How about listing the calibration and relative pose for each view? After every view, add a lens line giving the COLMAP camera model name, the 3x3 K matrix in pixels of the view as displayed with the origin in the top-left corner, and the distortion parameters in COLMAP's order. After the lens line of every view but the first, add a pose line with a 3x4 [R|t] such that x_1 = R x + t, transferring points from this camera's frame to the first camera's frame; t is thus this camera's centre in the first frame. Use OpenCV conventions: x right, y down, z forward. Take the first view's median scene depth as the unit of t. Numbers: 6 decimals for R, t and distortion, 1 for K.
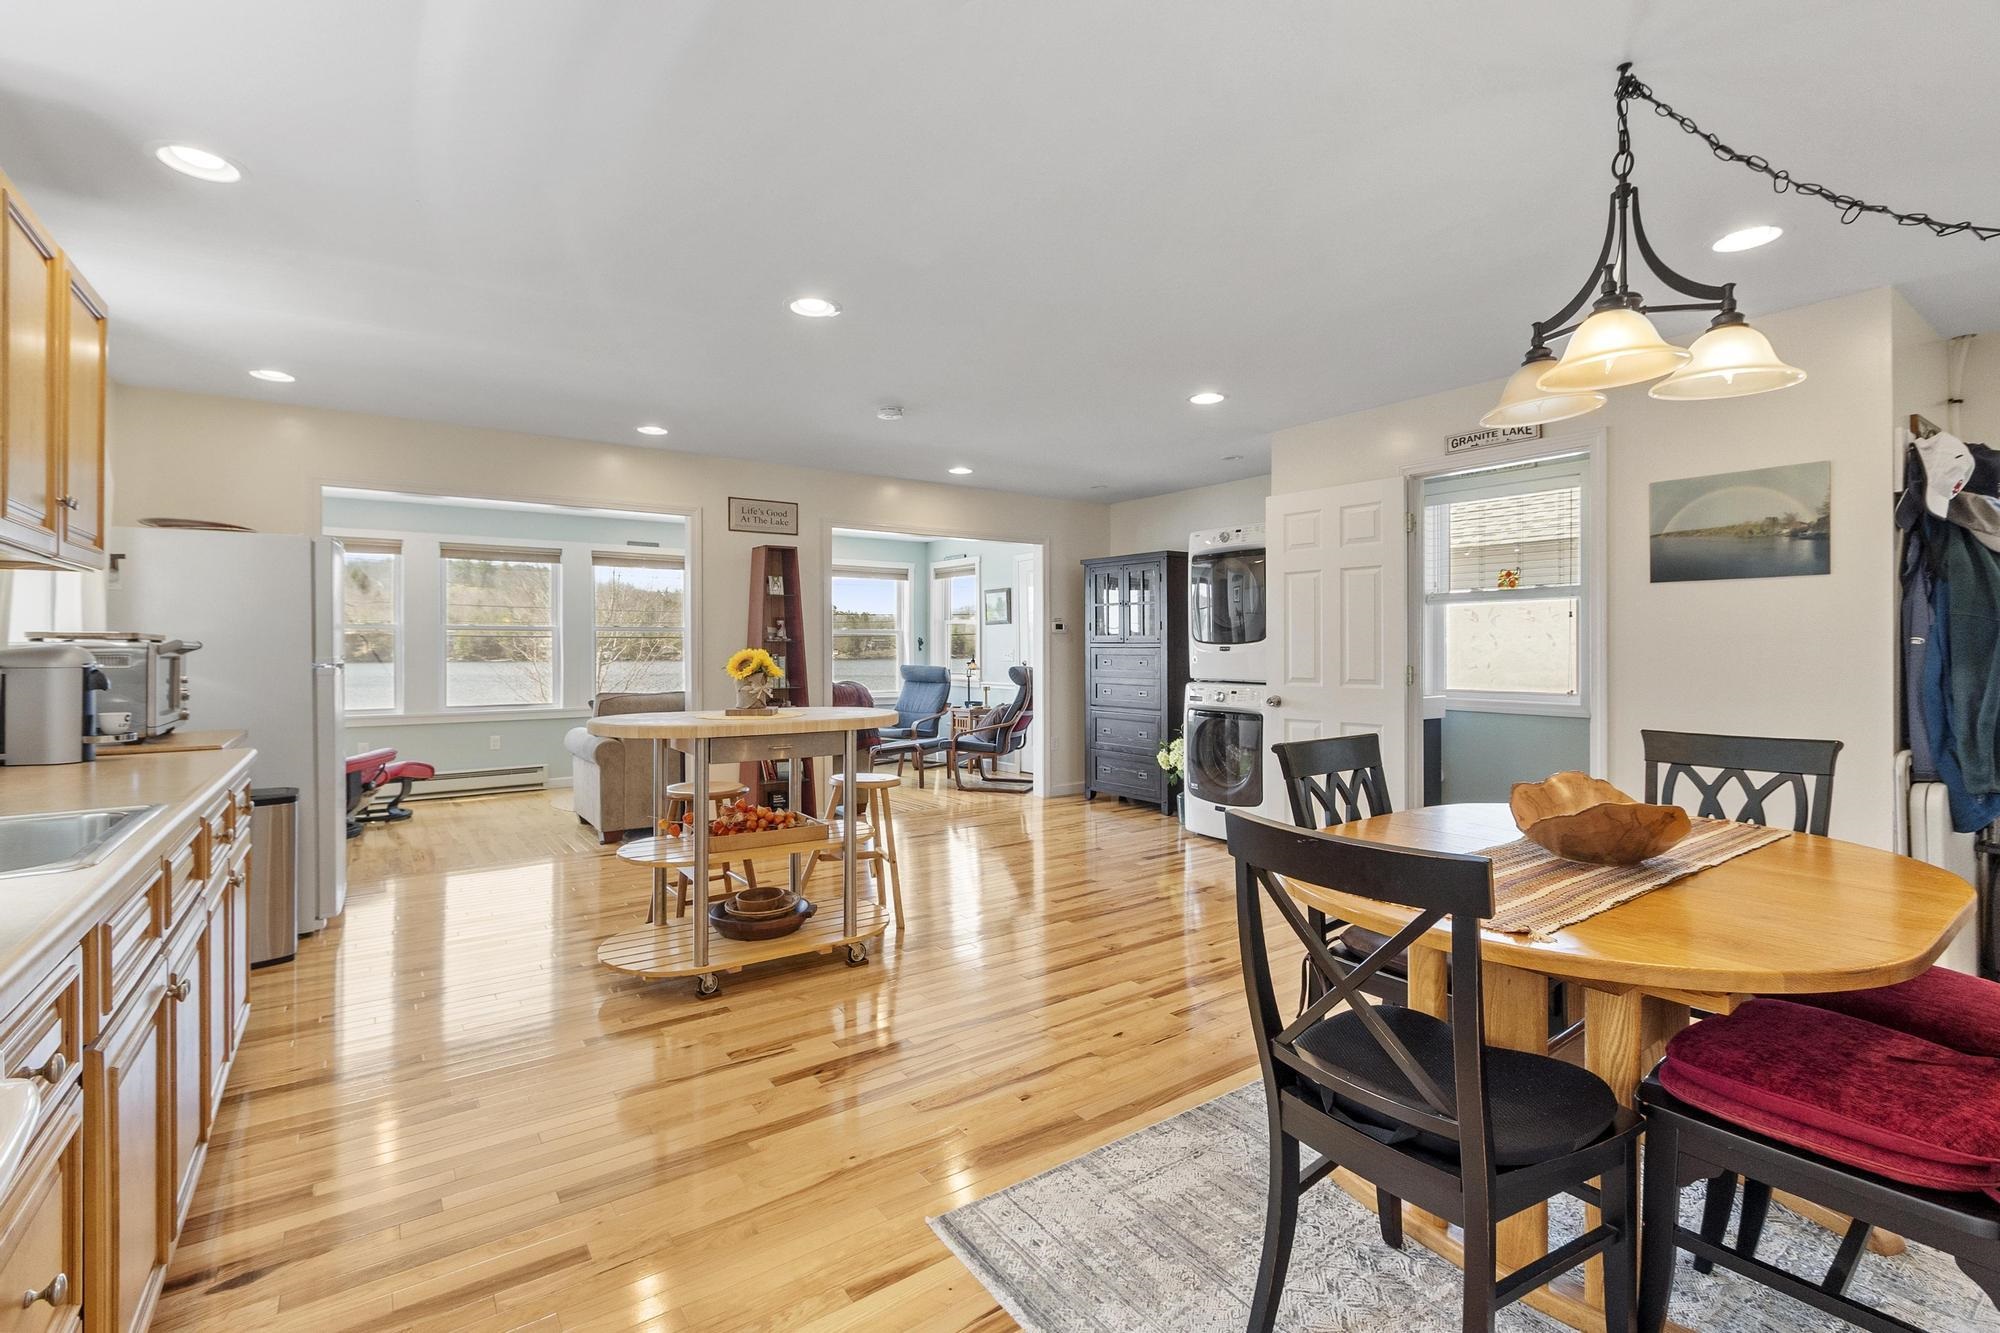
lens RADIAL K [[897.4, 0, 986.2], [0, 897.4, 648.4], [0, 0, 1]] dist [-0.002182, 0.000048]
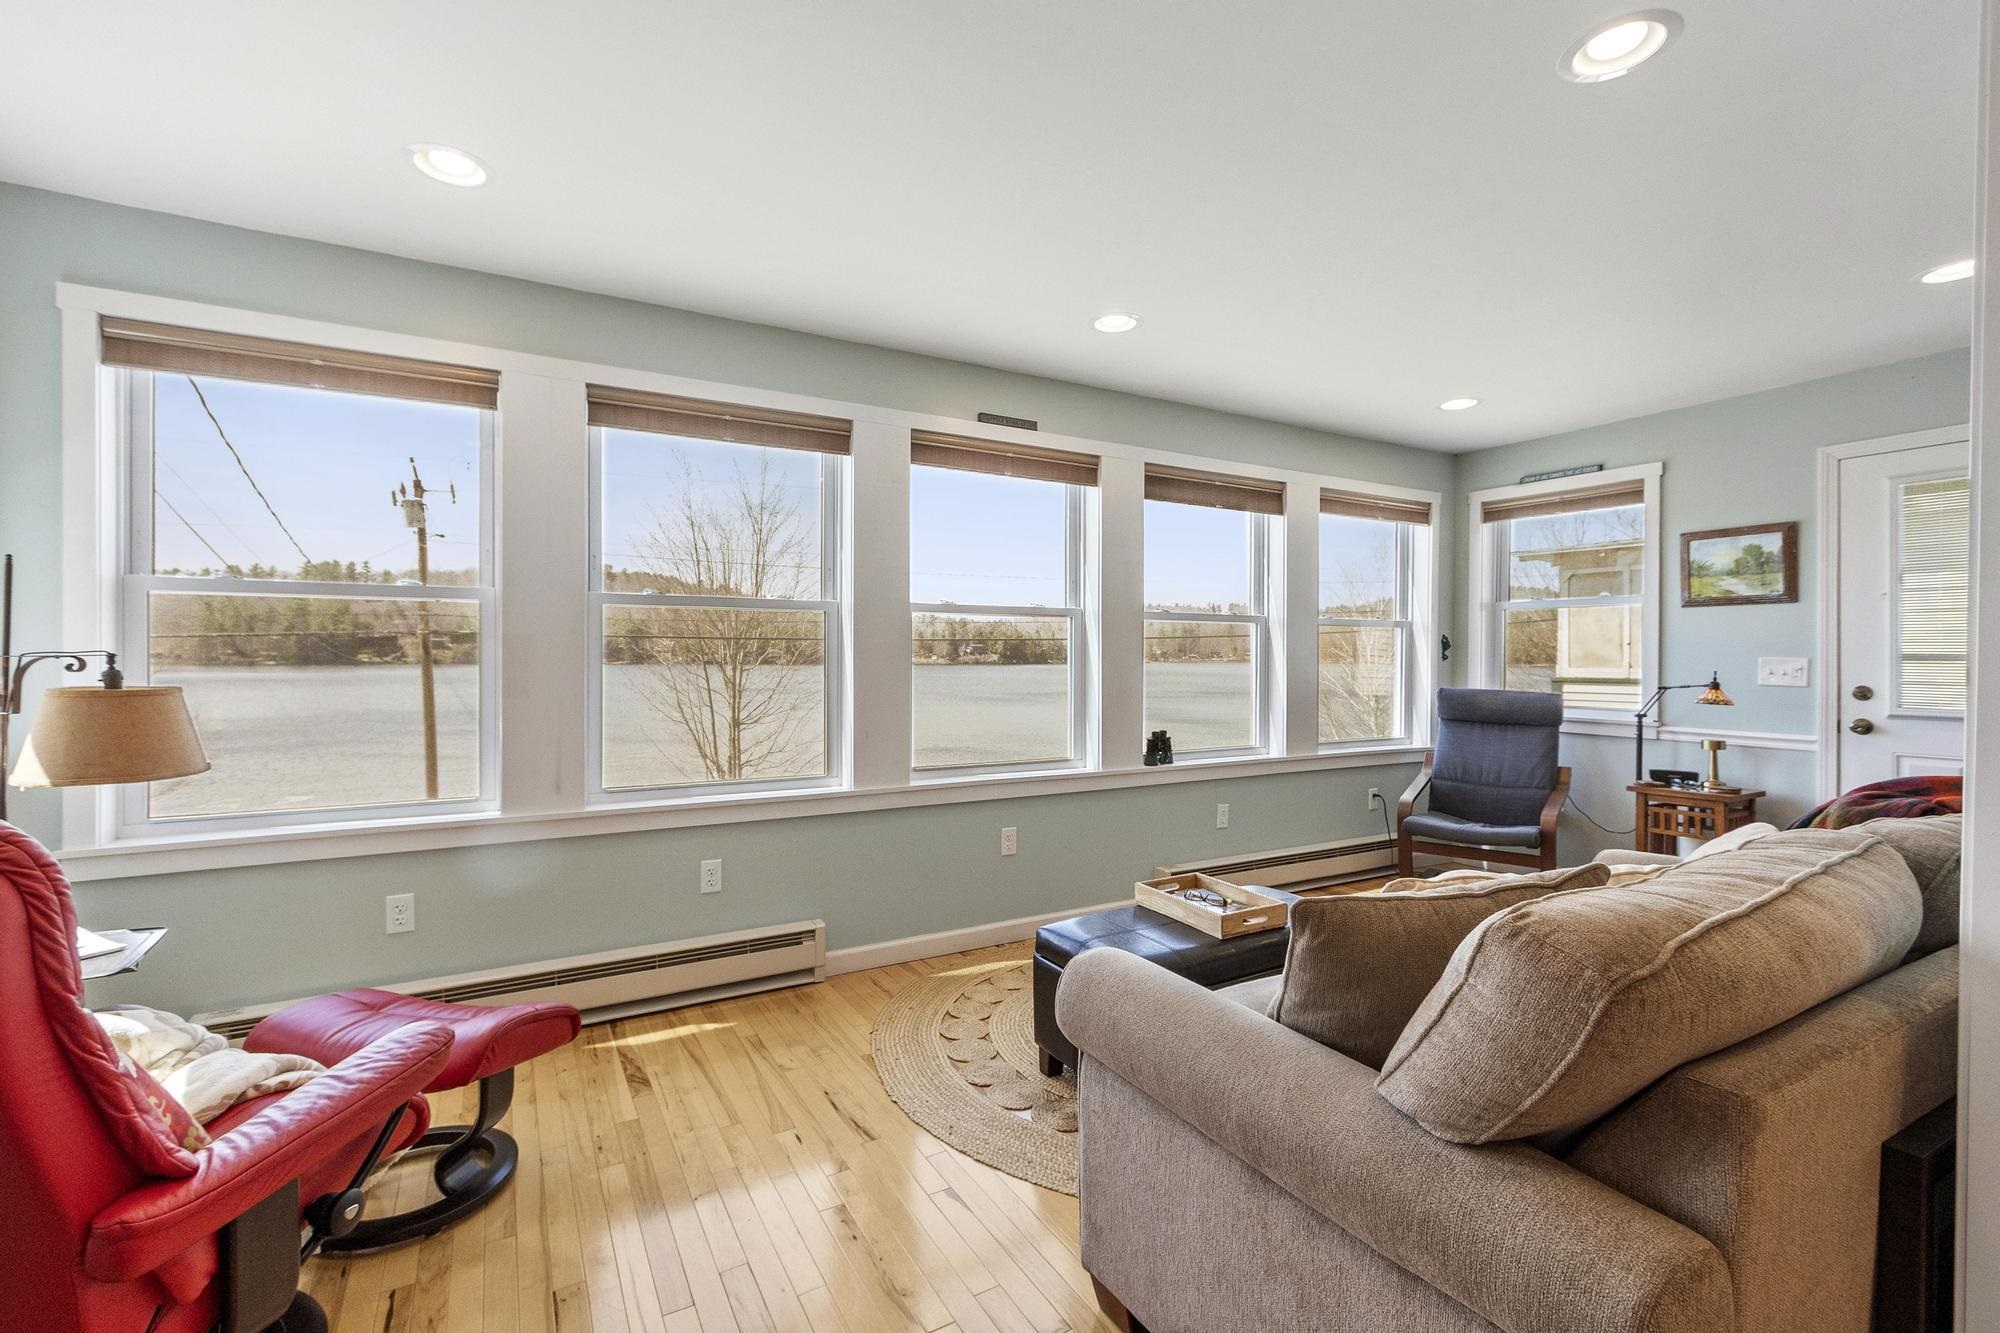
lens RADIAL K [[890.8, 0, 1000.0], [0, 890.8, 666.5], [0, 0, 1]] dist [-0.001388, -0.000231]
pose [[0.995647, 0.007715, -0.092882, -0.389075], [-0.006359, 0.999869, 0.014890, 0.000467], [0.092985, -0.014235, 0.995566, 0.622612]]
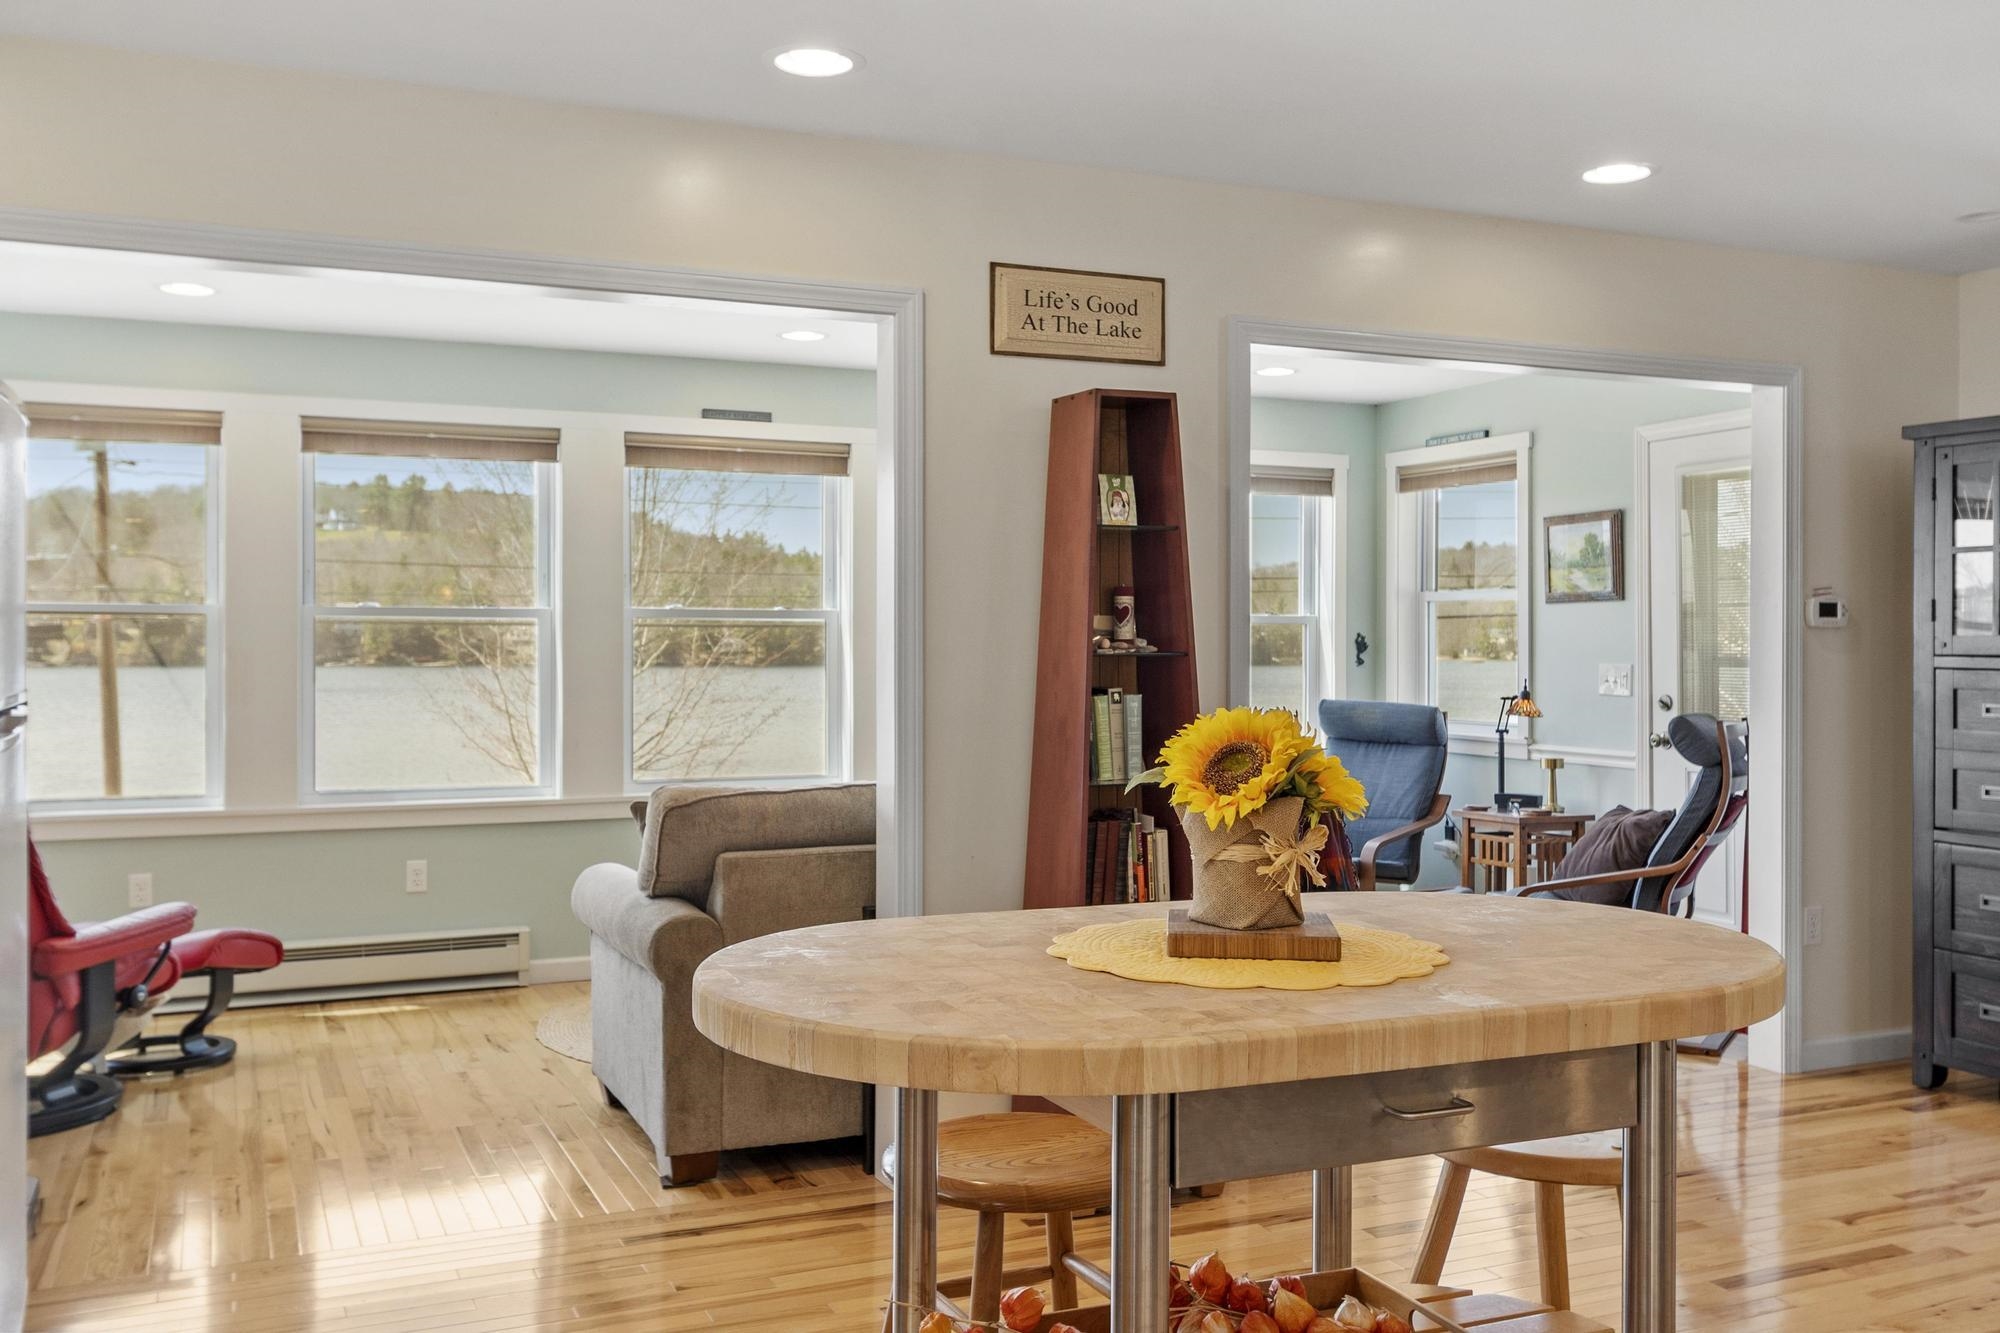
lens RADIAL K [[1769.0, 0, 1000.0], [0, 1769.0, 666.5], [0, 0, 1]] dist [0.003394, -0.001606]
pose [[0.982113, 0.005891, -0.188202, -0.113589], [-0.003535, 0.999911, 0.012851, -0.009076], [0.188261, -0.011955, 0.982046, 0.220548]]
